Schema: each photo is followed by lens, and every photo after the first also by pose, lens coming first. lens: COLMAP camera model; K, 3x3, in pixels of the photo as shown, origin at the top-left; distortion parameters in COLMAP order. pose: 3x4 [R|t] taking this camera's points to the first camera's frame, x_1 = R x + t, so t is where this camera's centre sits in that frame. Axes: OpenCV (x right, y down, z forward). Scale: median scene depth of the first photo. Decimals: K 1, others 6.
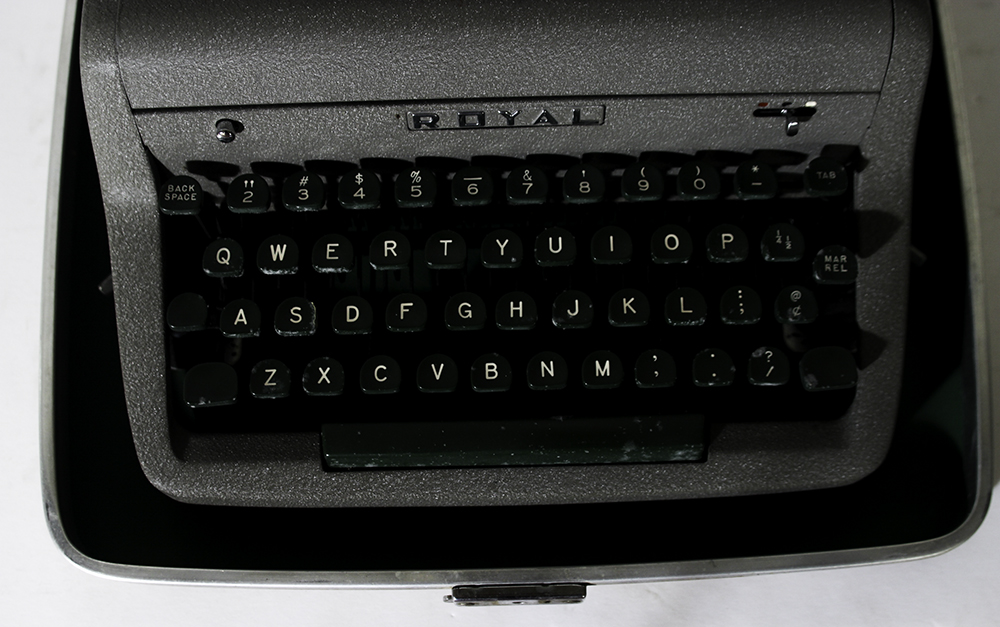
lens RADIAL K [[1286.5, 0, 503.5], [0, 1286.5, 351.1], [0, 0, 1]] dist [-0.134132, 0.053097]
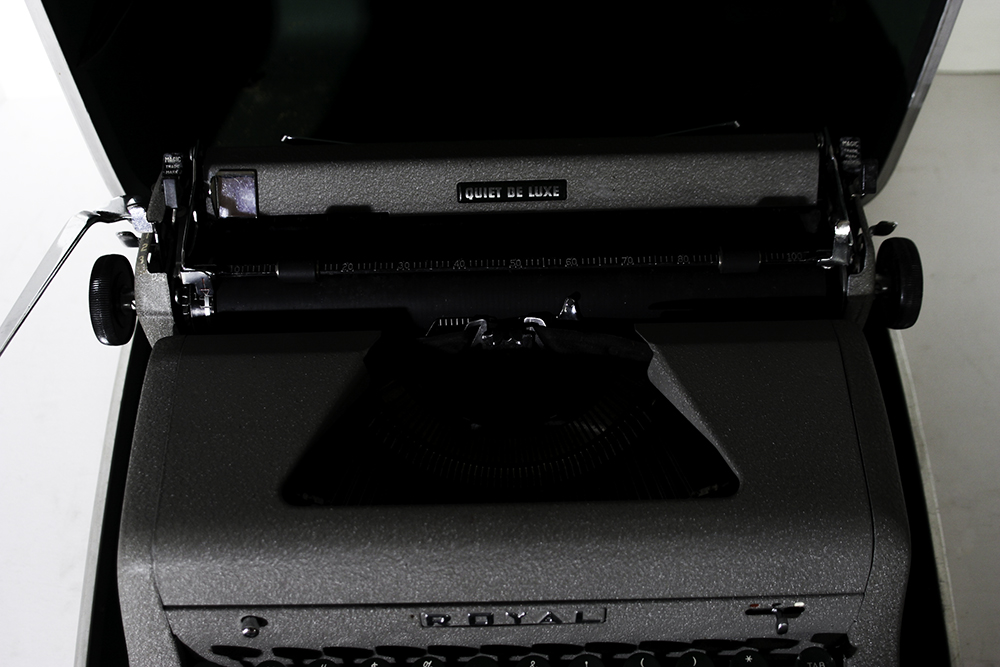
lens RADIAL K [[1301.3, 0, 500.0], [0, 1301.3, 333.5], [0, 0, 1]] dist [-0.128645, 0.042231]
pose [[0.999949, 0.002635, -0.009755, 0.000773], [-0.004837, 0.972420, -0.233185, -0.159527], [0.008872, 0.233220, 0.972384, -0.102184]]
